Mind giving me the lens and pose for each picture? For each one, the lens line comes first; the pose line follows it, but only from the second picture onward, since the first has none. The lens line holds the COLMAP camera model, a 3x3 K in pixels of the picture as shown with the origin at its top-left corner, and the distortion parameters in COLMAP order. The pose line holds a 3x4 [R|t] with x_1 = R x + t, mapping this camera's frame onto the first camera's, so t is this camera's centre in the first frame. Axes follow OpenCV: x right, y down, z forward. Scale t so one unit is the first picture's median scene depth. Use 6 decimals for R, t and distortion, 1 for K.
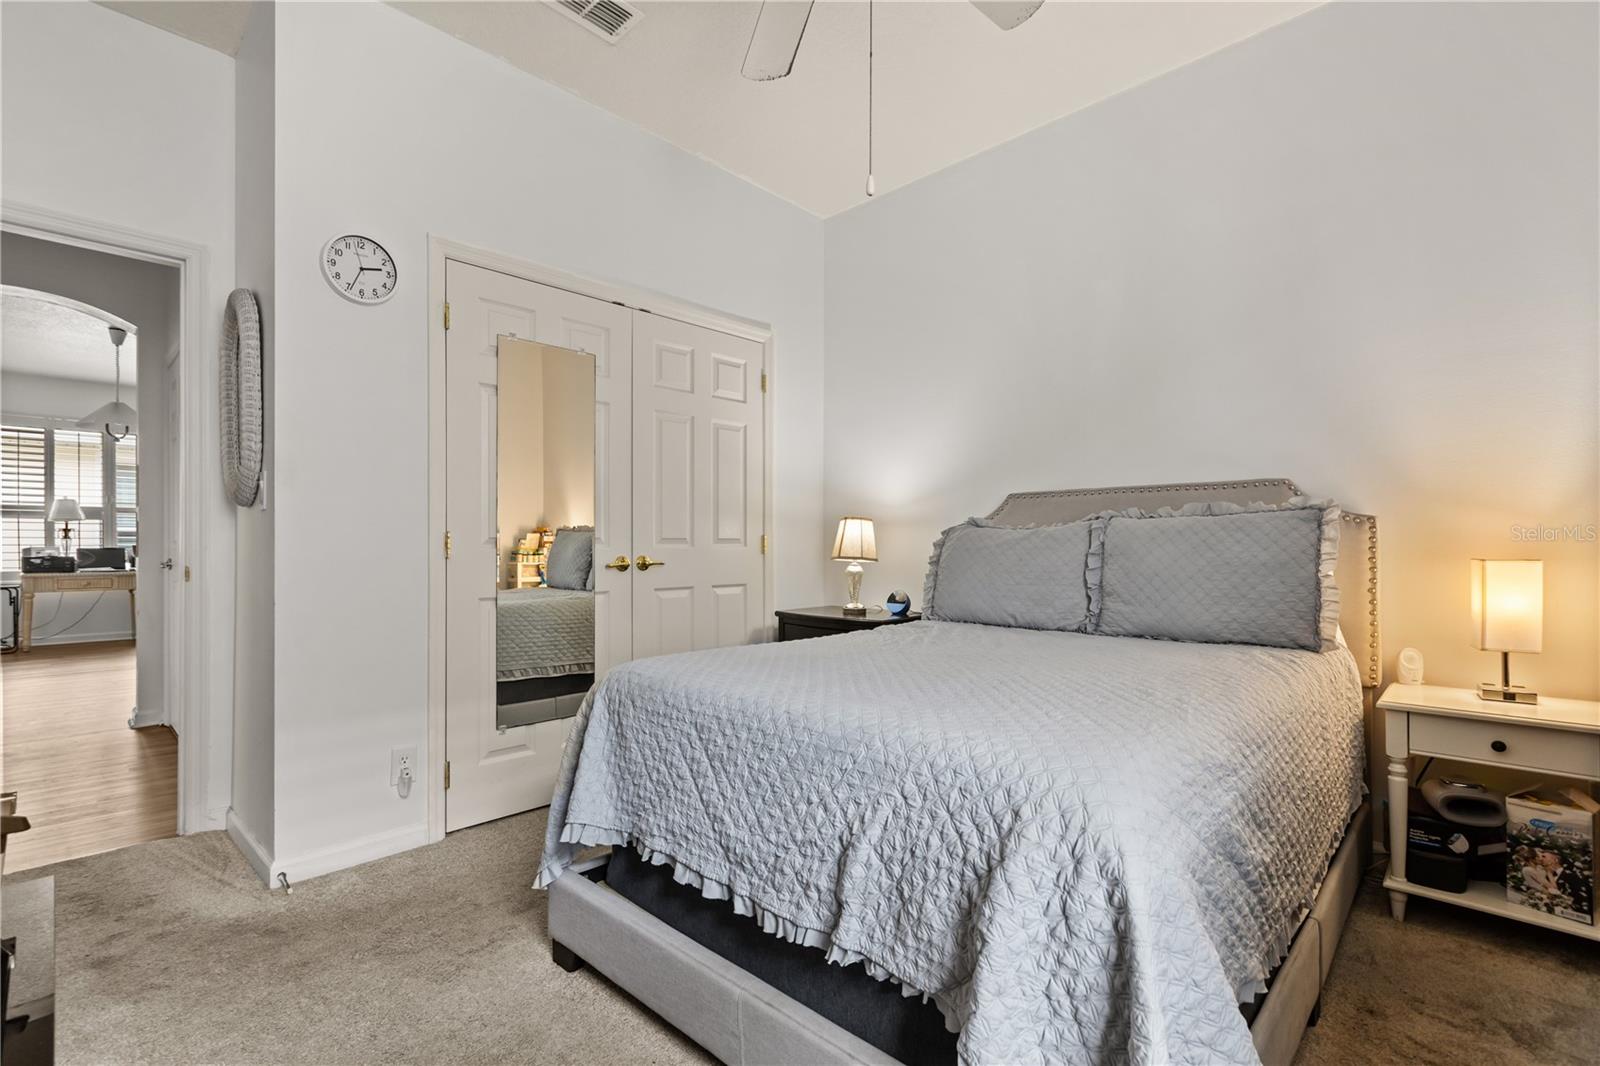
lens RADIAL K [[730.0, 0, 799.5], [0, 730.0, 540.2], [0, 0, 1]] dist [-0.001102, 0.000096]
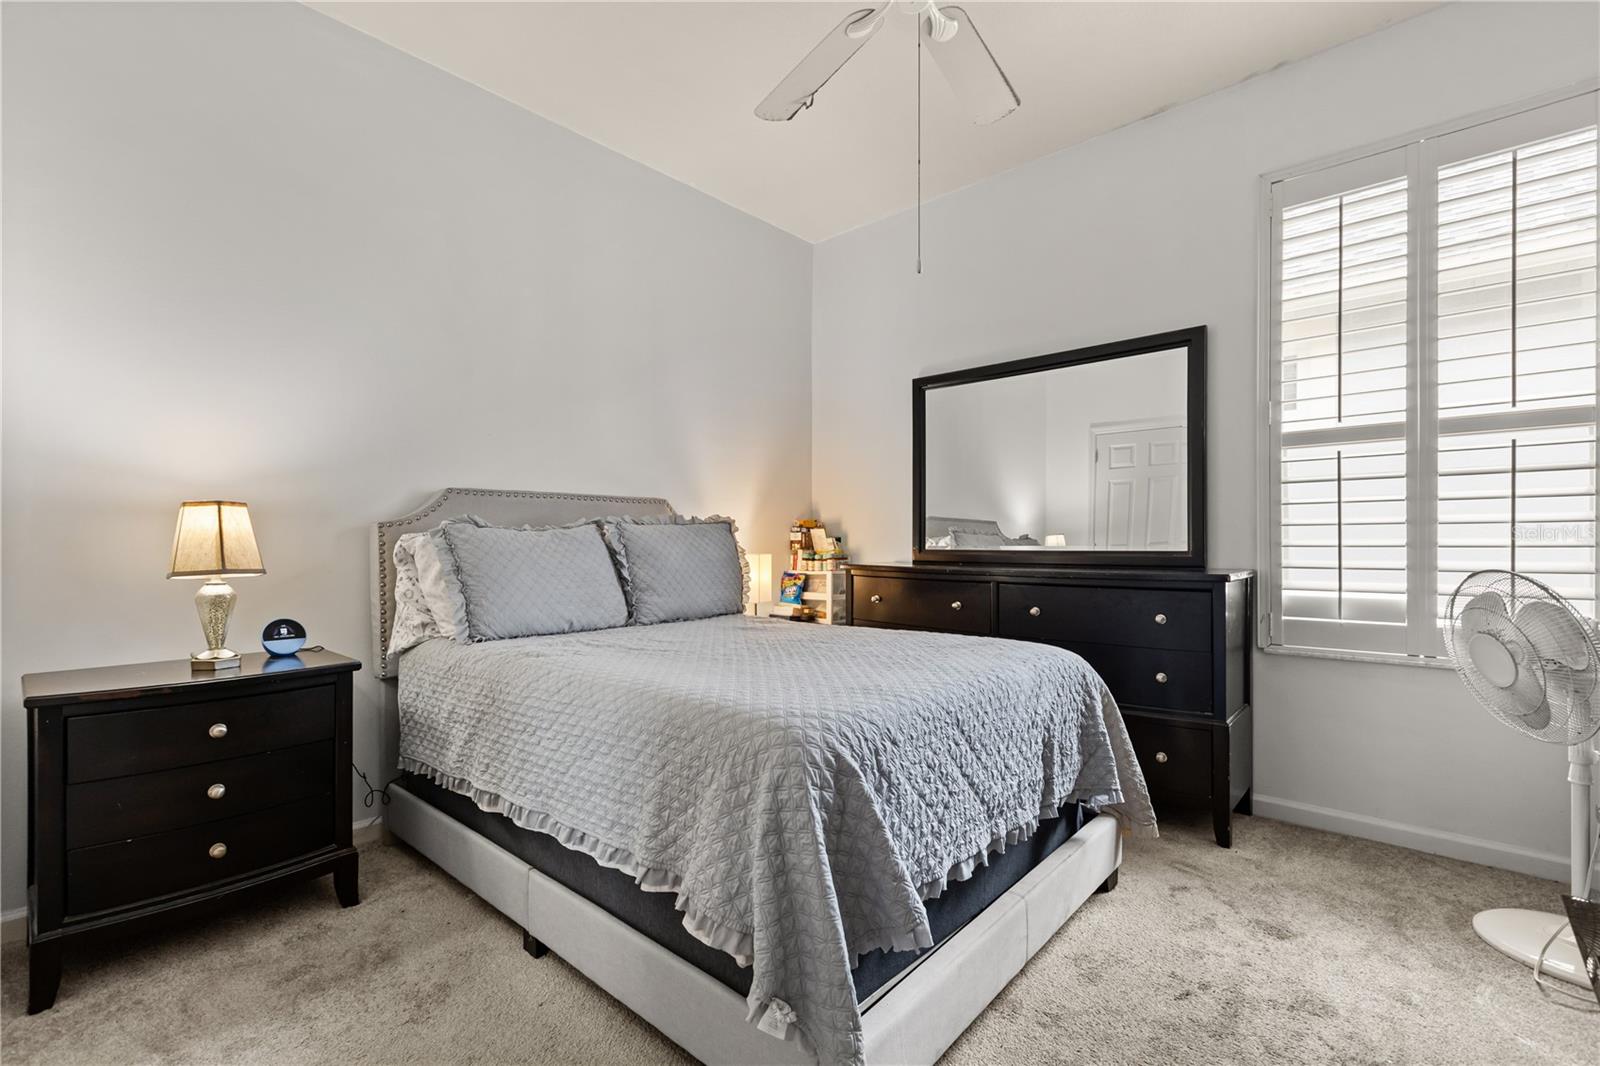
lens RADIAL K [[730.0, 0, 799.5], [0, 730.0, 540.2], [0, 0, 1]] dist [-0.001102, 0.000096]
pose [[-0.019057, 0.003574, 0.999812, -0.660822], [-0.005048, 0.999981, -0.003671, -0.001515], [-0.999806, -0.005117, -0.019038, 0.699246]]
